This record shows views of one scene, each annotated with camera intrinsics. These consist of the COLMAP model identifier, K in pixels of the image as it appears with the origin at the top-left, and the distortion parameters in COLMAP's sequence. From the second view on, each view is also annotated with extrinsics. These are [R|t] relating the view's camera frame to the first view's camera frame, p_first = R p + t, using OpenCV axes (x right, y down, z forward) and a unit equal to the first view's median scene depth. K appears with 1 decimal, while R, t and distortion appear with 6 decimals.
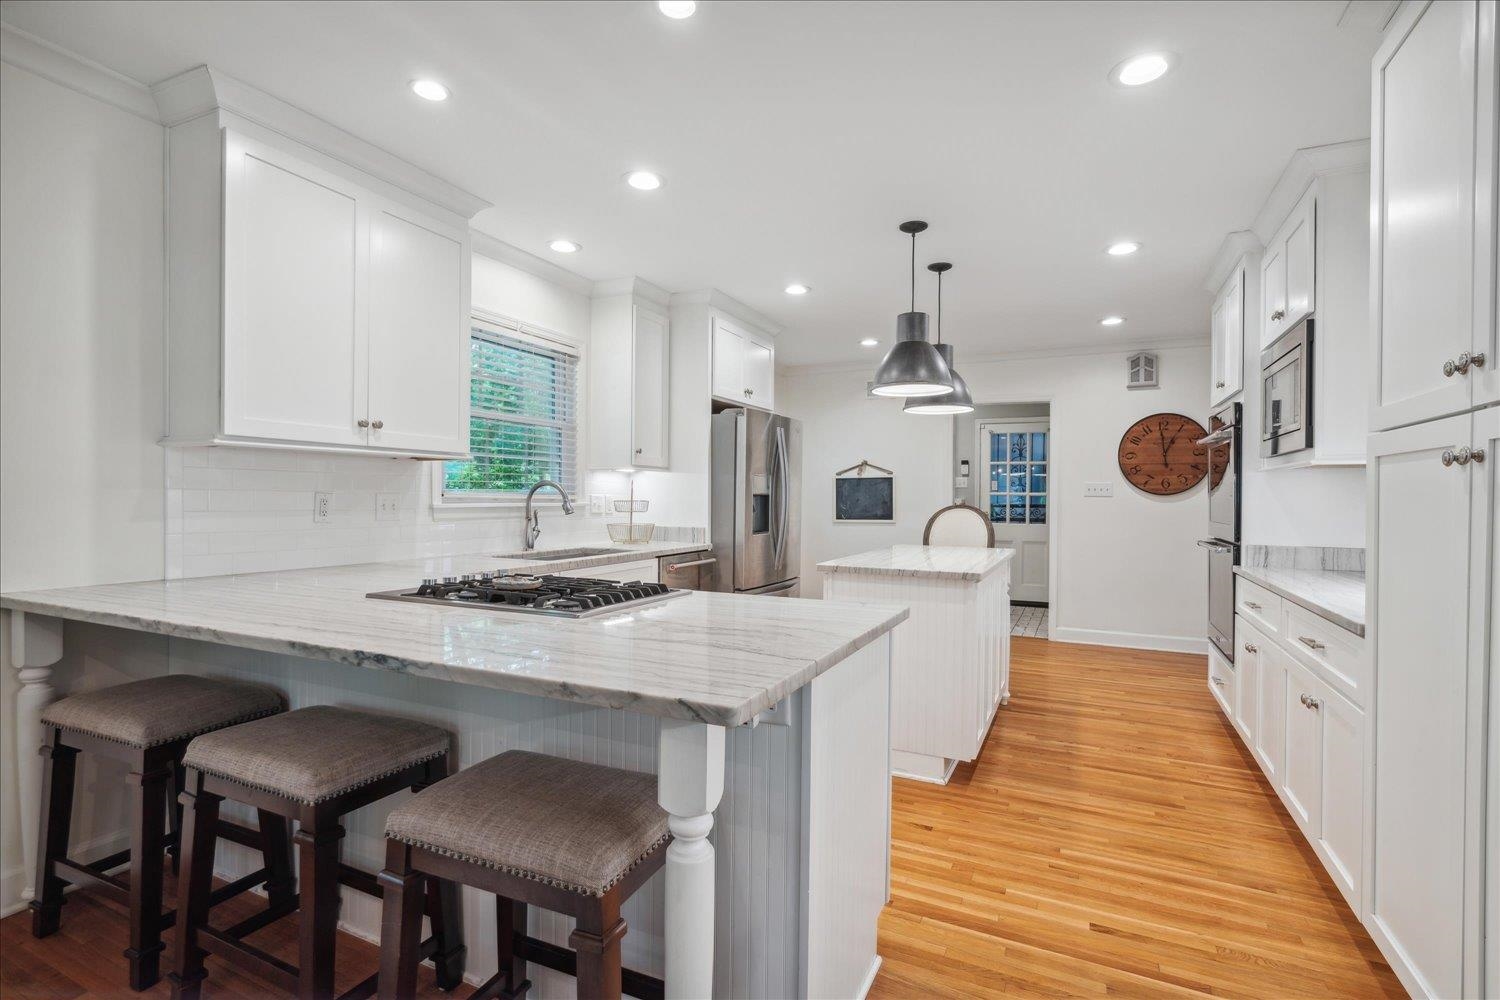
lens RADIAL K [[697.0, 0, 749.4], [0, 697.0, 495.5], [0, 0, 1]] dist [0.000441, 0.001470]
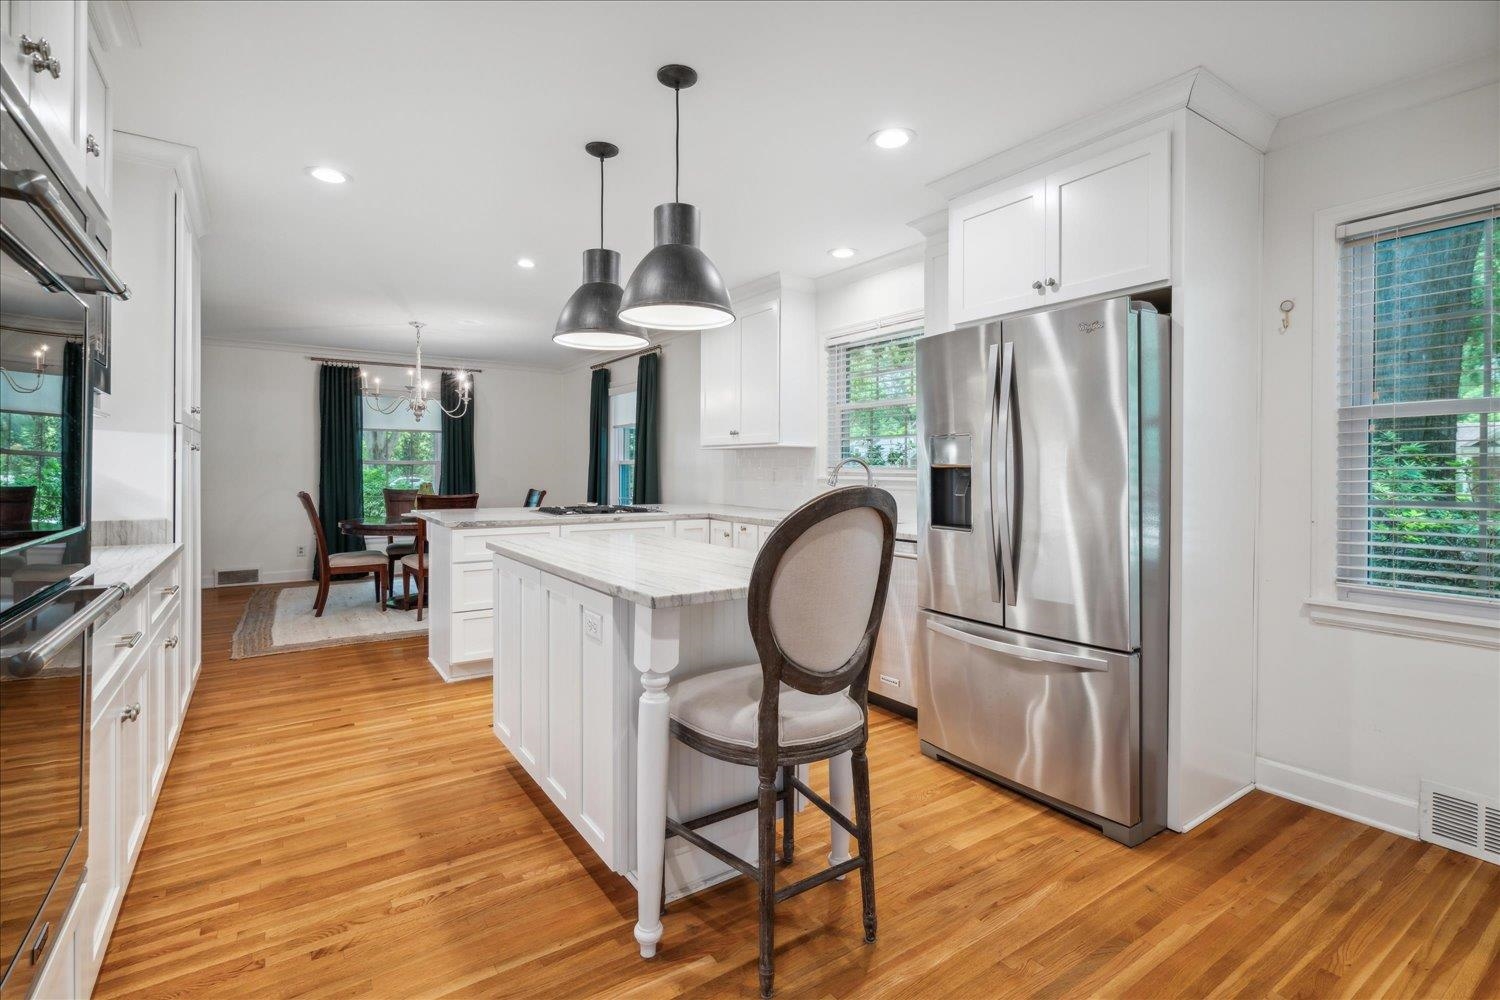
lens RADIAL K [[697.0, 0, 752.5], [0, 697.0, 474.0], [0, 0, 1]] dist [0.000441, 0.001470]
pose [[-0.488817, -0.006366, -0.872363, 0.780231], [-0.011385, 0.999935, -0.000917, 0.009307], [0.872312, 0.009484, -0.488858, 1.391933]]
